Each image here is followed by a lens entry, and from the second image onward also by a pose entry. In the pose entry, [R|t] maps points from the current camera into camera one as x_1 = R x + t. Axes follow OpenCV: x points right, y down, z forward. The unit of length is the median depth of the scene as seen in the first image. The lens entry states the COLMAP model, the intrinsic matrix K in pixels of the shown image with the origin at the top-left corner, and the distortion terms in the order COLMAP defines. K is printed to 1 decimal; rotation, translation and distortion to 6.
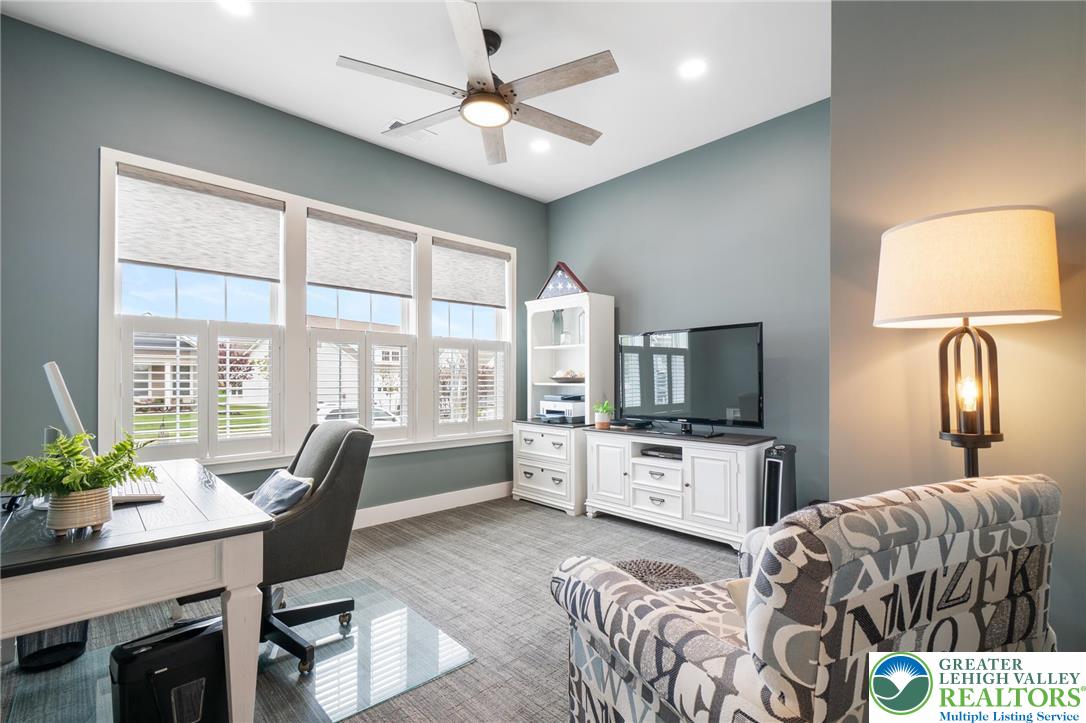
lens RADIAL K [[488.5, 0, 547.1], [0, 488.5, 376.0], [0, 0, 1]] dist [0.004325, -0.001538]
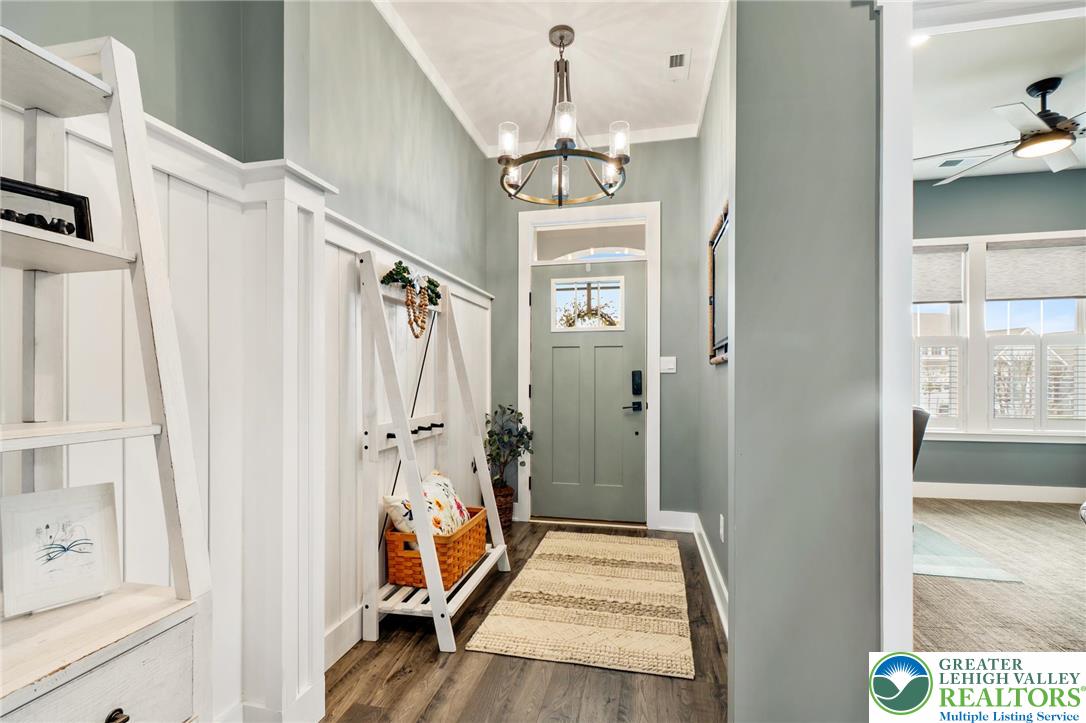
lens RADIAL K [[488.5, 0, 547.1], [0, 488.5, 376.0], [0, 0, 1]] dist [0.004325, -0.001538]
pose [[0.561995, 0.002430, -0.827137, 0.125031], [0.007749, 0.999936, 0.008203, -0.009009], [0.827104, -0.011020, 0.561940, -0.447964]]
